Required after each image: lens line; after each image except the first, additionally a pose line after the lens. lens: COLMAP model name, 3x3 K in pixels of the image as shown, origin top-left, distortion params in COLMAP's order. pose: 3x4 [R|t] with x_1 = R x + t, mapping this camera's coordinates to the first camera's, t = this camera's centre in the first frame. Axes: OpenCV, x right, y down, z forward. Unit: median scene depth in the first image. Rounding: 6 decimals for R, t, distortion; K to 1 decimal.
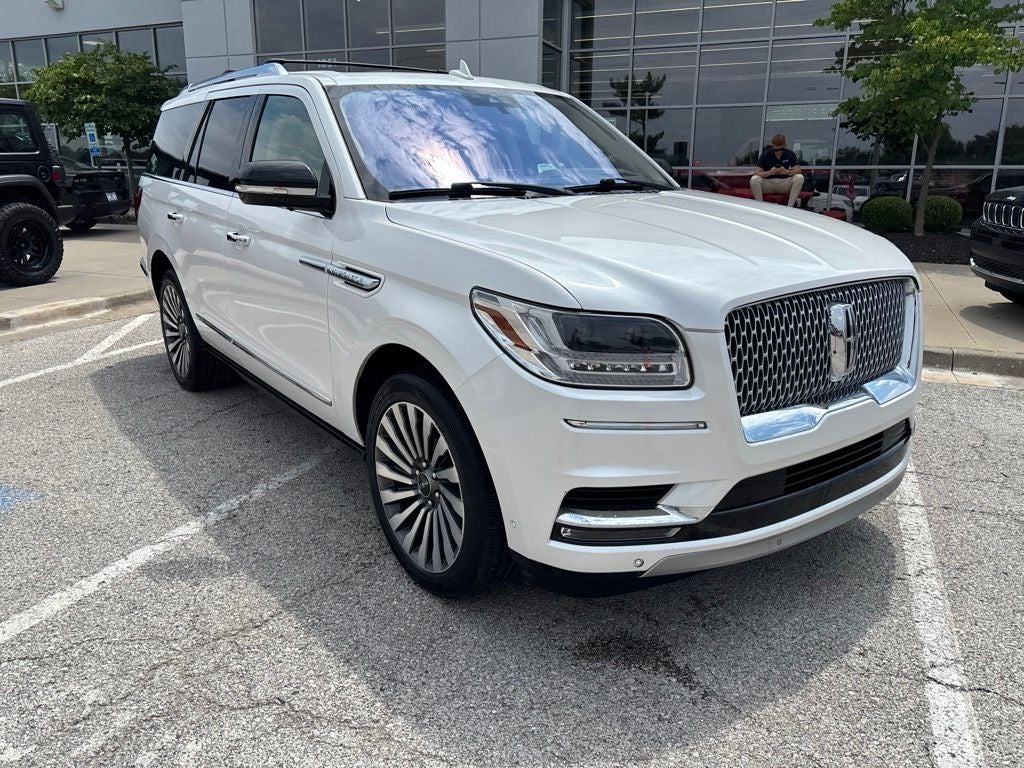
lens RADIAL K [[776.6, 0, 509.3], [0, 776.6, 387.9], [0, 0, 1]] dist [0.048959, -0.060765]
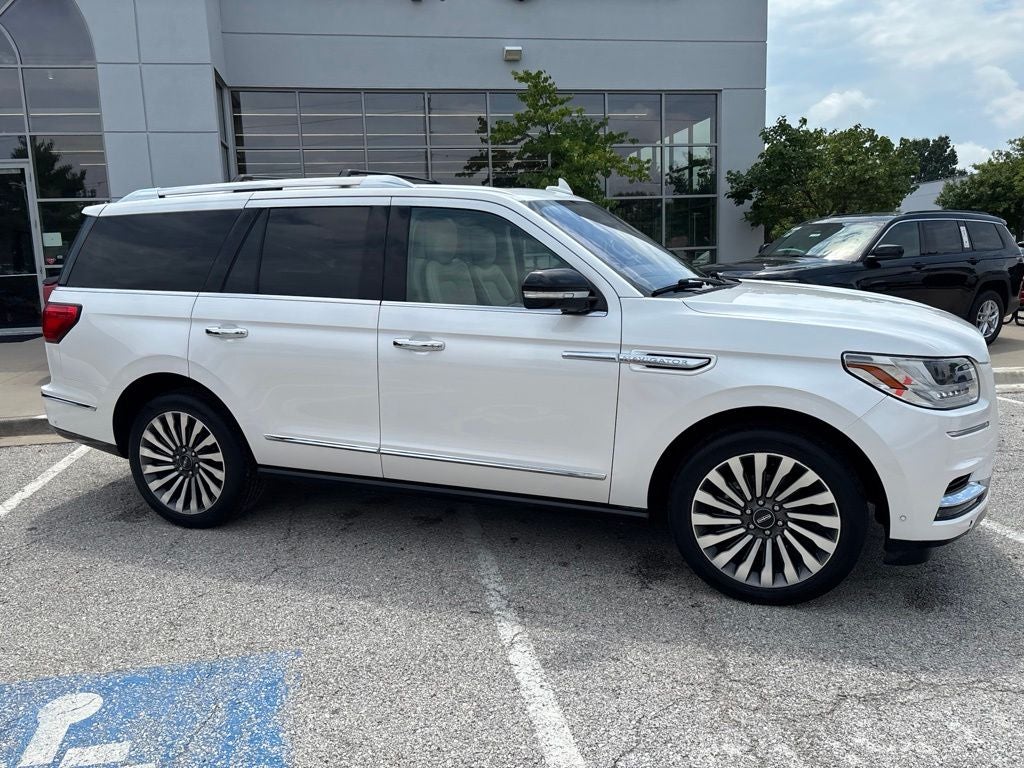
lens RADIAL K [[776.6, 0, 507.9], [0, 776.6, 386.7], [0, 0, 1]] dist [0.048959, -0.060765]
pose [[0.837099, -0.118849, 0.533985, -1.022510], [0.175579, 0.982843, -0.056495, -0.077175], [-0.518109, 0.141049, 0.843605, 0.127056]]
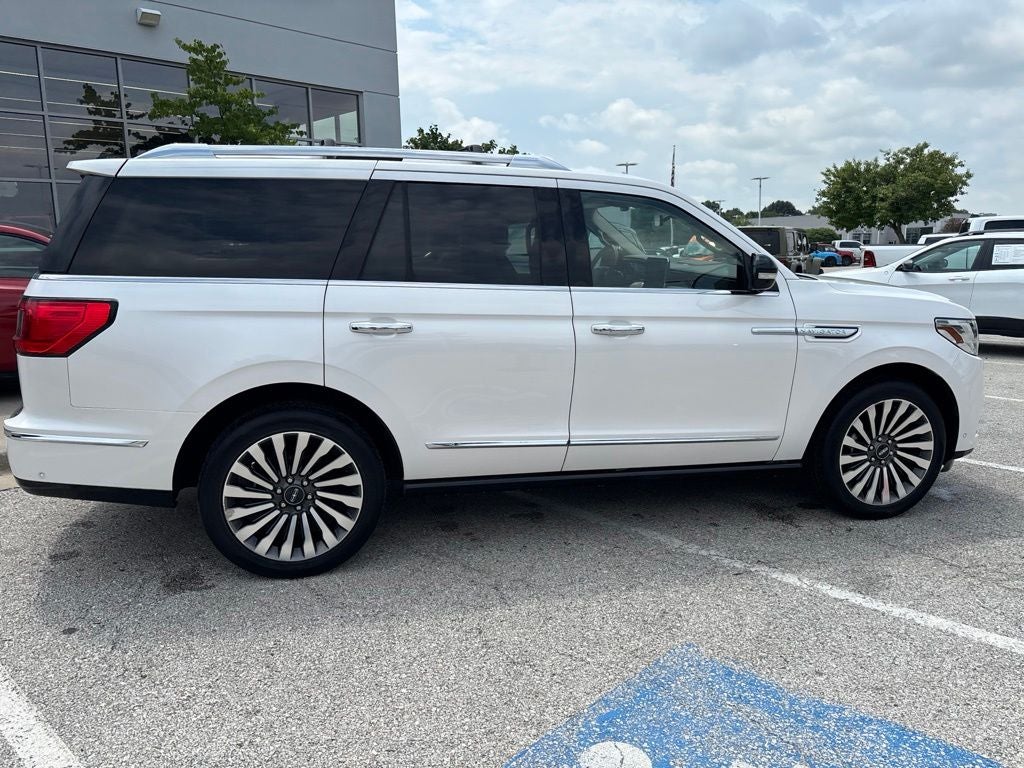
lens RADIAL K [[776.6, 0, 508.8], [0, 776.6, 384.7], [0, 0, 1]] dist [0.048959, -0.060765]
pose [[0.367229, -0.170170, 0.914431, -1.713621], [0.257261, 0.963352, 0.075960, -0.303163], [-0.893845, 0.207353, 0.397549, 0.959633]]
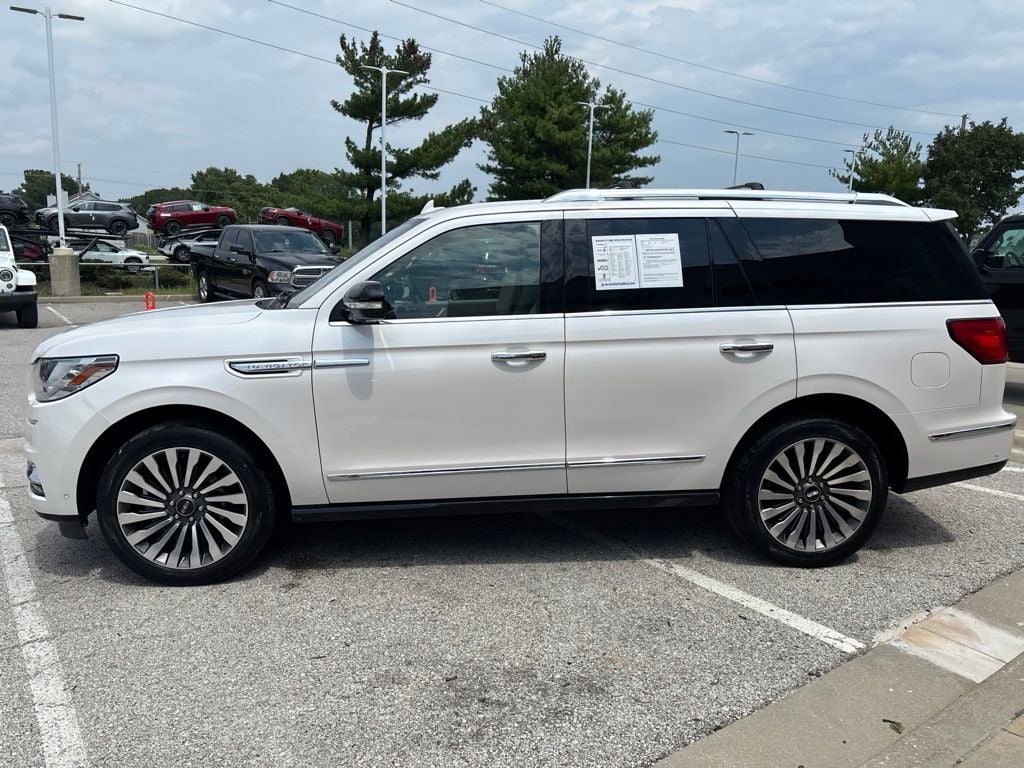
lens RADIAL K [[776.6, 0, 508.8], [0, 776.6, 373.5], [0, 0, 1]] dist [0.048959, -0.060765]
pose [[-0.523303, 0.116481, -0.844148, 1.228877], [-0.246229, 0.927689, 0.280650, -0.700121], [0.815797, 0.354719, -0.456782, 2.279578]]
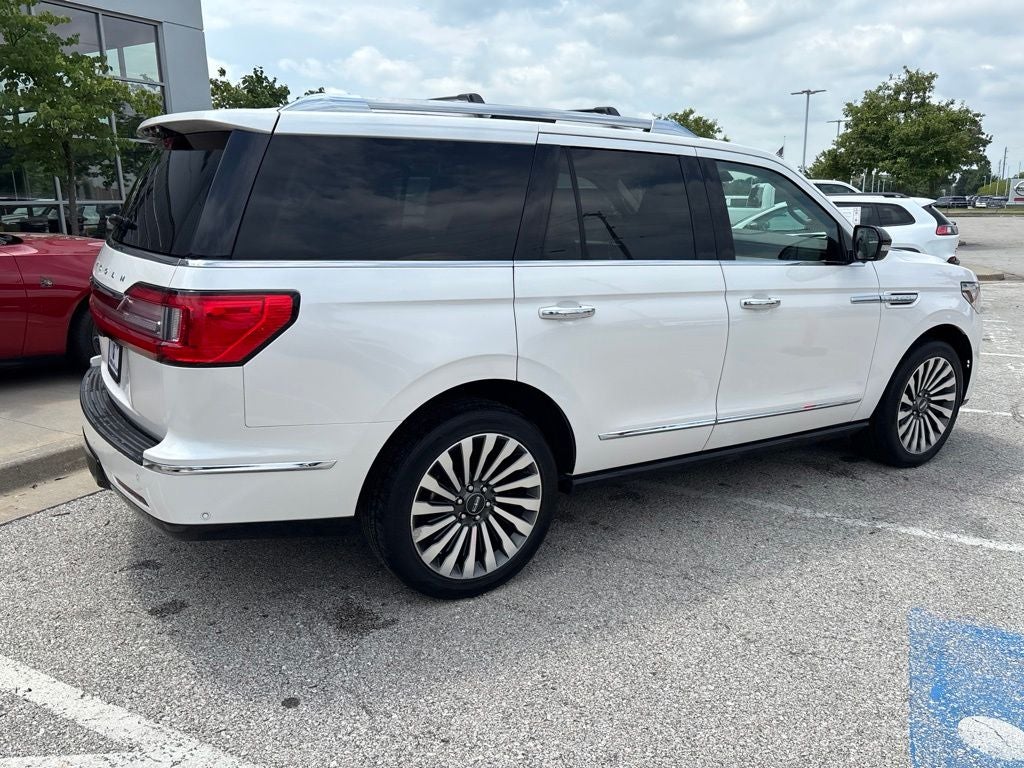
lens RADIAL K [[776.6, 0, 508.8], [0, 776.6, 388.0], [0, 0, 1]] dist [0.048959, -0.060765]
pose [[0.067504, -0.238810, 0.968717, -1.753043], [0.266306, 0.940019, 0.213178, -0.500297], [-0.961522, 0.243585, 0.127052, 1.560764]]
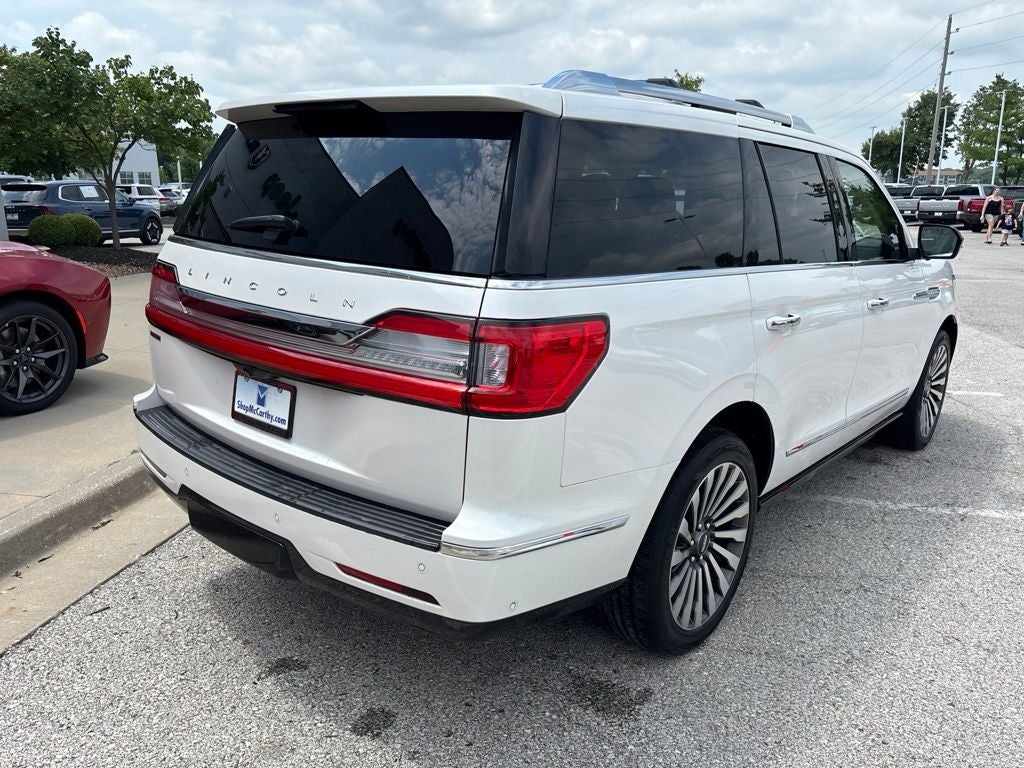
lens RADIAL K [[776.6, 0, 509.0], [0, 776.6, 377.8], [0, 0, 1]] dist [0.048959, -0.060765]
pose [[-0.226212, -0.237500, 0.944681, -1.553012], [0.244970, 0.924780, 0.291157, -0.656246], [-0.942771, 0.297282, -0.151016, 2.091887]]
